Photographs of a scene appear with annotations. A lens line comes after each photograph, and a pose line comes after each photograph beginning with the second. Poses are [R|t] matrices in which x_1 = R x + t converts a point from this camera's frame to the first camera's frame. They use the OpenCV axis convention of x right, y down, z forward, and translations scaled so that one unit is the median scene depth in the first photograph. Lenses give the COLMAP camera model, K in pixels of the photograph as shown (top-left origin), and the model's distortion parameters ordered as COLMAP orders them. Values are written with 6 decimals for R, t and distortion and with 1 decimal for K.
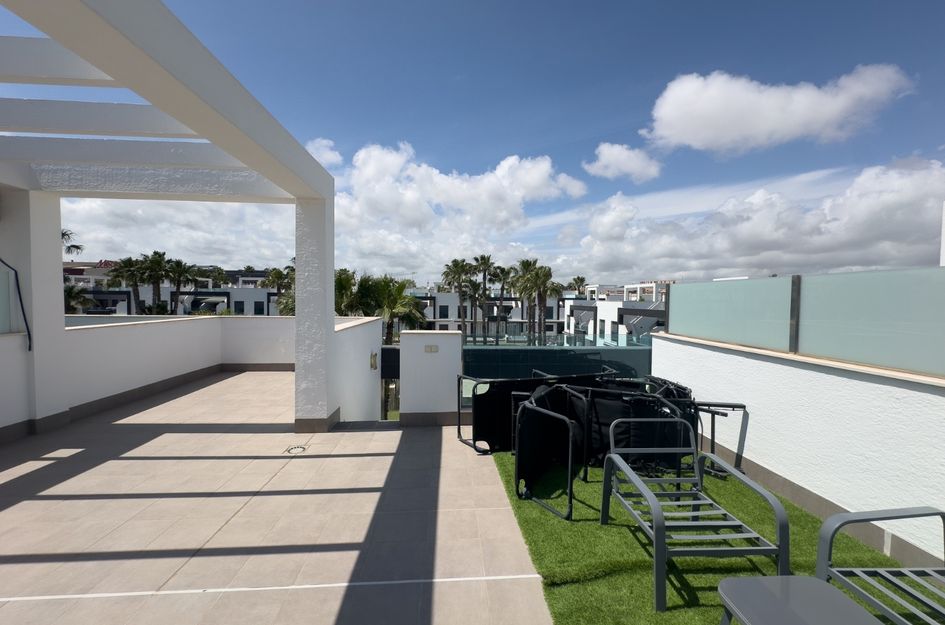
lens RADIAL K [[376.0, 0, 475.0], [0, 376.0, 311.7], [0, 0, 1]] dist [0.000761, 0.000478]
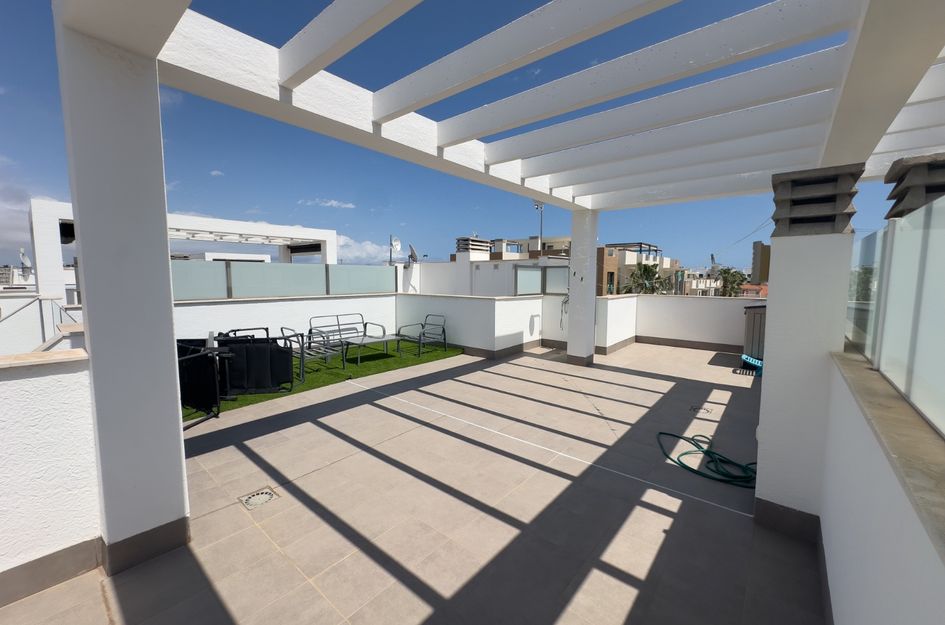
lens RADIAL K [[376.0, 0, 478.0], [0, 376.0, 310.6], [0, 0, 1]] dist [0.000761, 0.000478]
pose [[-0.726645, -0.079675, 0.682378, -2.017884], [0.009423, 0.992003, 0.125862, -0.088776], [-0.686949, 0.097887, -0.720083, 1.995328]]
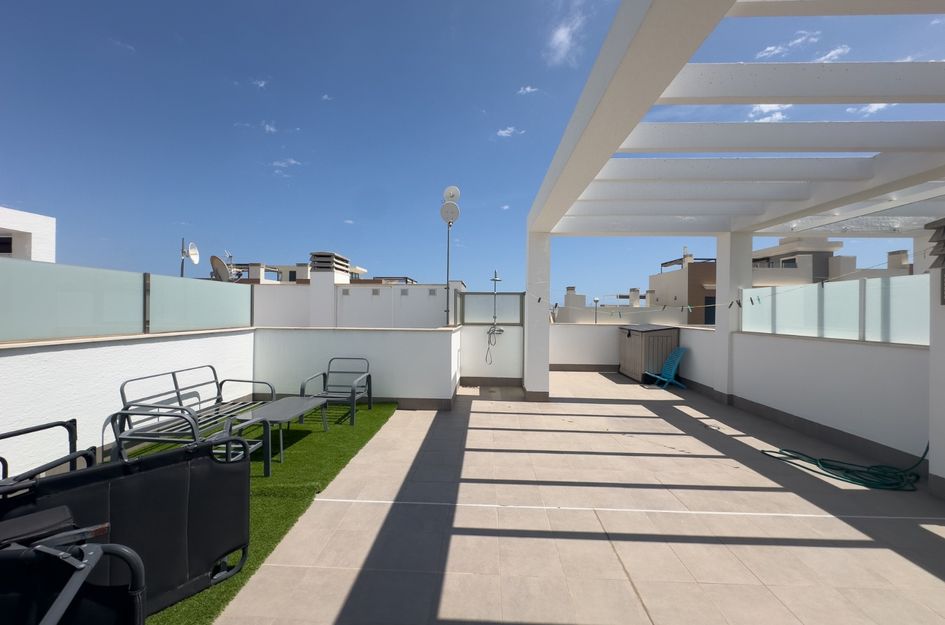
lens RADIAL K [[376.0, 0, 477.5], [0, 376.0, 310.8], [0, 0, 1]] dist [0.000761, 0.000478]
pose [[-0.994644, -0.021273, 0.101149, -0.467373], [-0.017755, 0.999210, 0.035553, -0.010586], [-0.101825, 0.033567, -0.994236, 2.015827]]
